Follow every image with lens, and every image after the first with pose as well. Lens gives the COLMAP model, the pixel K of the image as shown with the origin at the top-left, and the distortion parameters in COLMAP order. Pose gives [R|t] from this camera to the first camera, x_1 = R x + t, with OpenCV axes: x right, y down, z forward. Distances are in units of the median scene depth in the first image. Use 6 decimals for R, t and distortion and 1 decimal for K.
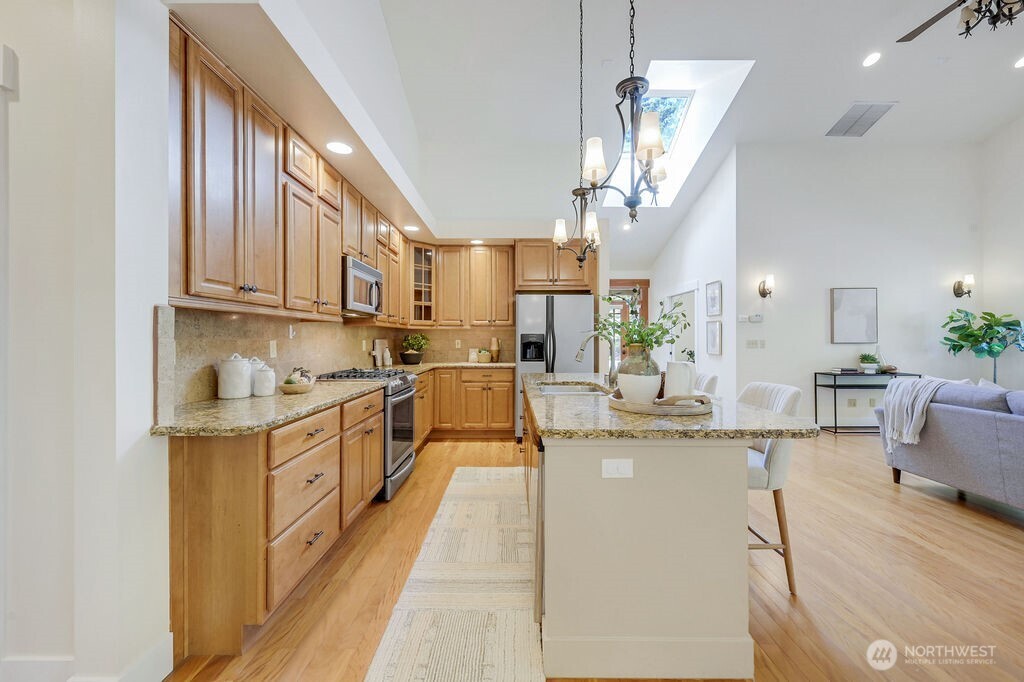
lens RADIAL K [[398.2, 0, 500.2], [0, 398.2, 336.2], [0, 0, 1]] dist [-0.001609, -0.000218]
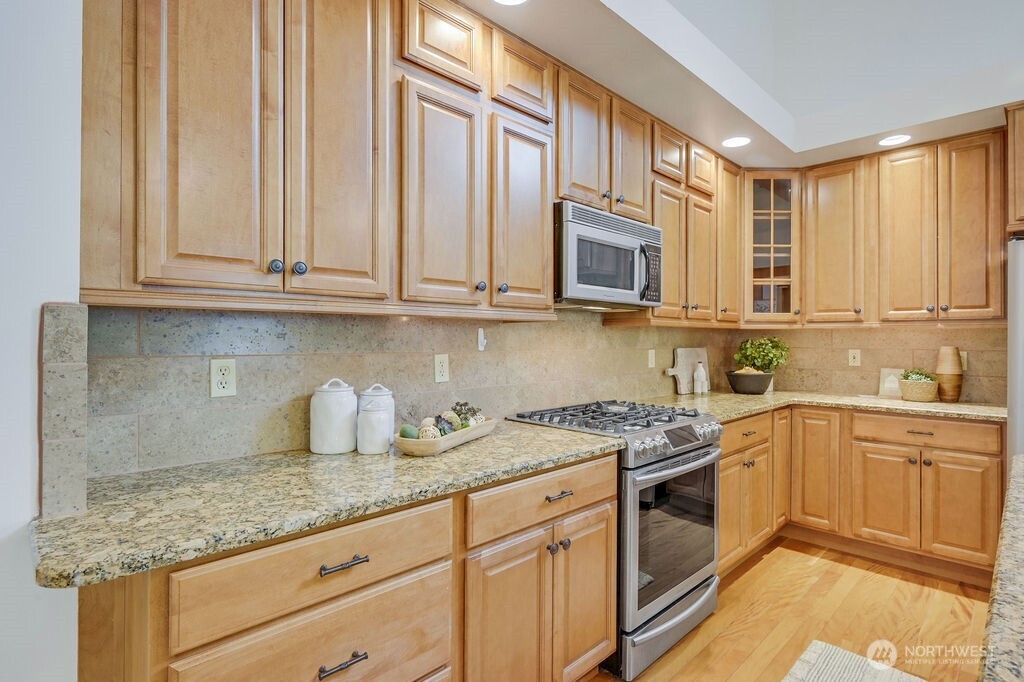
lens RADIAL K [[508.4, 0, 514.9], [0, 508.4, 336.5], [0, 0, 1]] dist [-0.005319, -0.000488]
pose [[0.720190, -0.002524, -0.693773, 0.038639], [0.002359, 0.999997, -0.001190, -0.009834], [0.693773, -0.000780, 0.720193, 0.318437]]
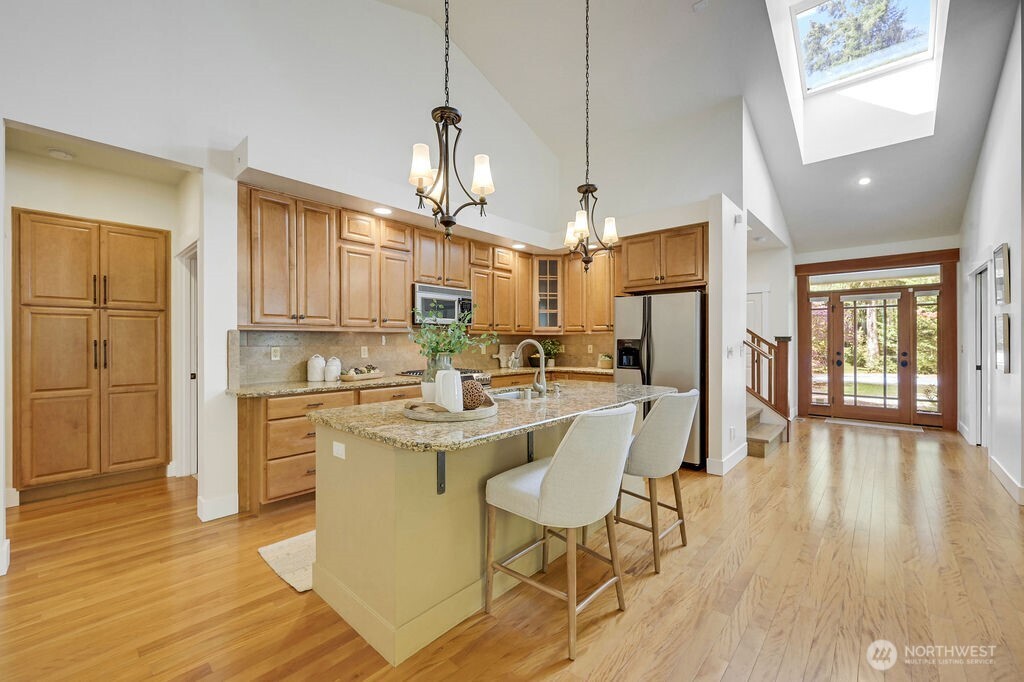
lens RADIAL K [[398.2, 0, 510.0], [0, 398.2, 342.3], [0, 0, 1]] dist [-0.001609, -0.000218]
pose [[0.758446, -0.000835, -0.651735, 0.523611], [0.006677, 0.999957, 0.006489, -0.006753], [0.651702, -0.009273, 0.758419, 0.133046]]
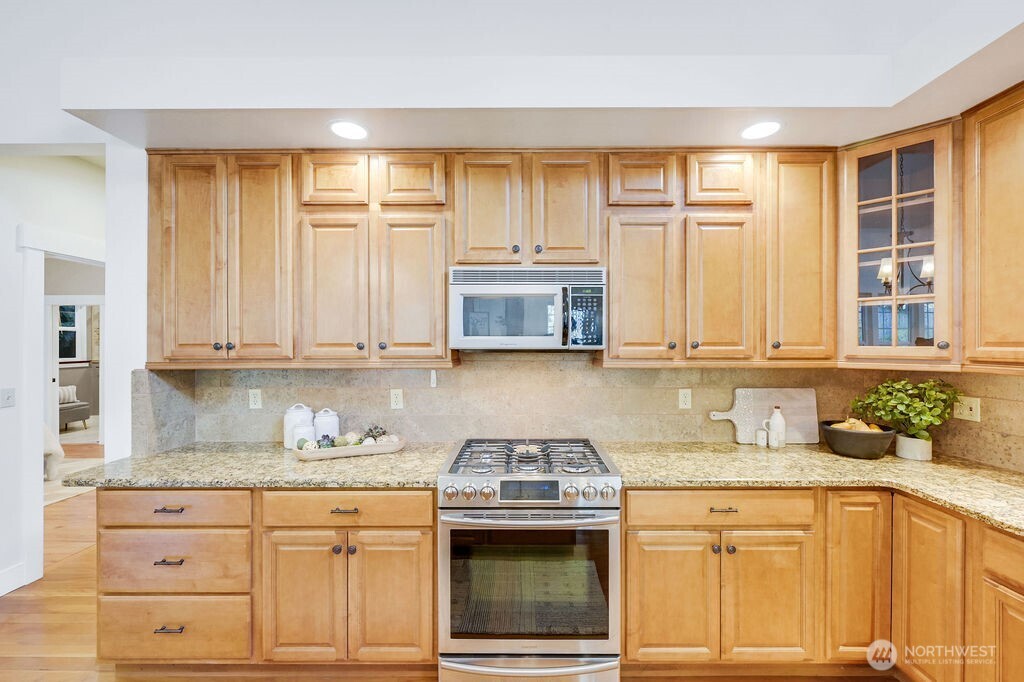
lens RADIAL K [[399.1, 0, 513.2], [0, 399.1, 345.7], [0, 0, 1]] dist [-0.003509, 0.000634]
pose [[0.033931, -0.000942, -0.999424, 0.194435], [0.006761, 0.999977, -0.000713, -0.051299], [0.999401, -0.006733, 0.033936, 0.768553]]
